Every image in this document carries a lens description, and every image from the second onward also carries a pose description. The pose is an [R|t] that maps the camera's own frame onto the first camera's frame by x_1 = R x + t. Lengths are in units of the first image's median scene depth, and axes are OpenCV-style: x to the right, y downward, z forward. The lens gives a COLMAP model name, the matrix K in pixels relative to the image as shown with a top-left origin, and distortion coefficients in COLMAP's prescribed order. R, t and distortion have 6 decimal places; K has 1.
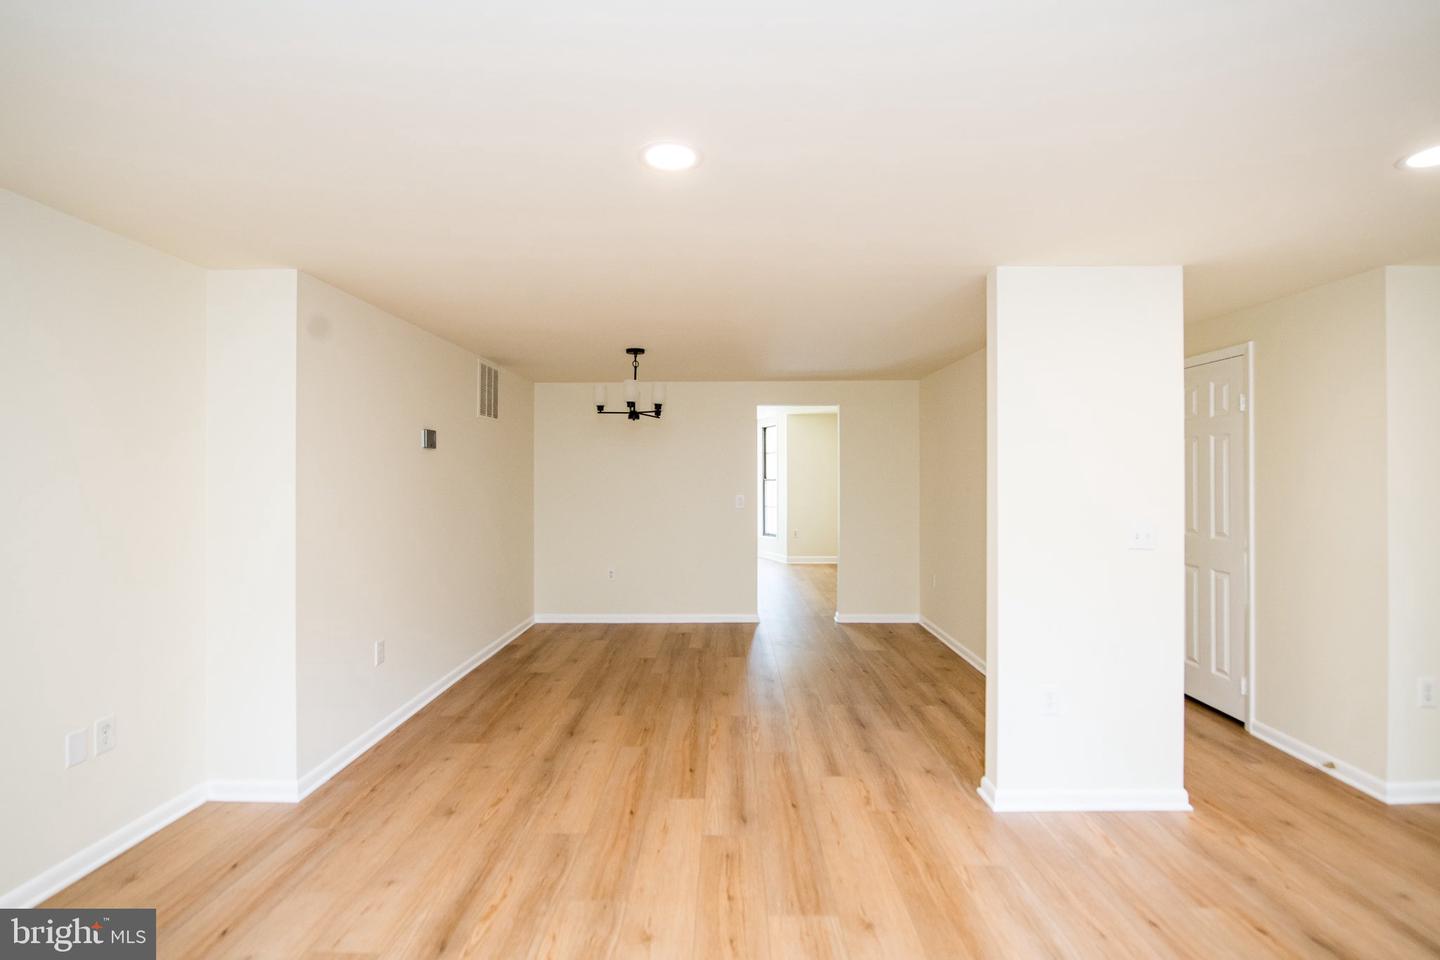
lens RADIAL K [[653.7, 0, 722.3], [0, 653.7, 474.3], [0, 0, 1]] dist [-0.007351, -0.002955]
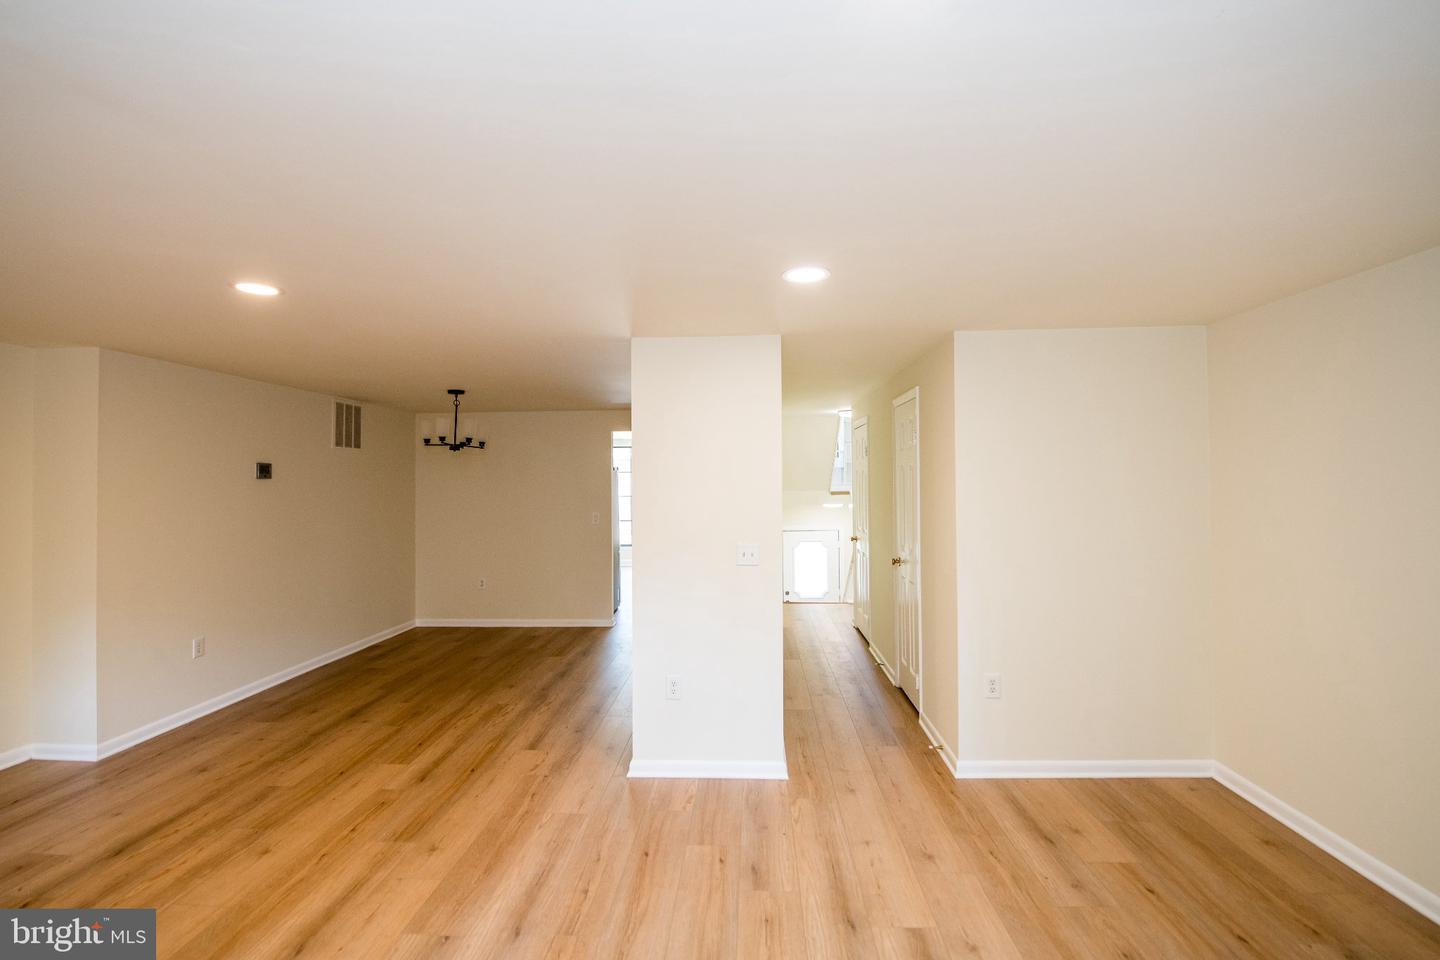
lens RADIAL K [[653.7, 0, 721.0], [0, 653.7, 479.5], [0, 0, 1]] dist [-0.007351, -0.002955]
pose [[0.999168, -0.006184, -0.040311, 0.582920], [0.006114, 0.999980, -0.001859, -0.041833], [0.040322, 0.001611, 0.999185, -0.212772]]
